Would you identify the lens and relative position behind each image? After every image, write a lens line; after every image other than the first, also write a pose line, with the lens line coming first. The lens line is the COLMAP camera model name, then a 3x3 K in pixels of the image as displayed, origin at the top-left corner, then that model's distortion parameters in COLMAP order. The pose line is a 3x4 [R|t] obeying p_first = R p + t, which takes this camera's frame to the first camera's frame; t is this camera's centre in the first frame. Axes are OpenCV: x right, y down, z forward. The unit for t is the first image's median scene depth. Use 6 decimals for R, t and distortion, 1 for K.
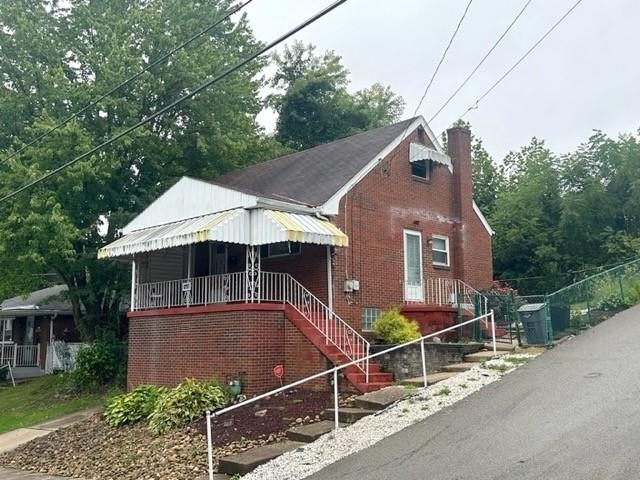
lens RADIAL K [[666.5, 0, 320.0], [0, 666.5, 240.0], [0, 0, 1]] dist [0.001705, 0.005676]
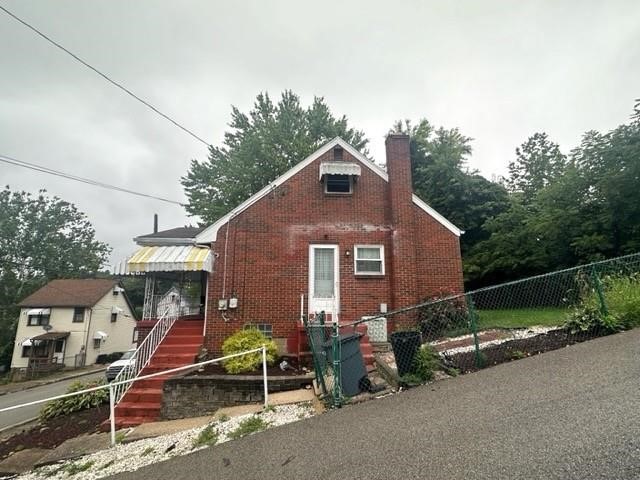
lens RADIAL K [[319.7, 0, 320.0], [0, 319.7, 240.0], [0, 0, 1]] dist [-0.001803, -0.000244]
pose [[0.761295, -0.117882, -0.637599, 0.449145], [0.096606, 0.992981, -0.068239, 0.012492], [0.641168, -0.009646, 0.767340, 0.605022]]
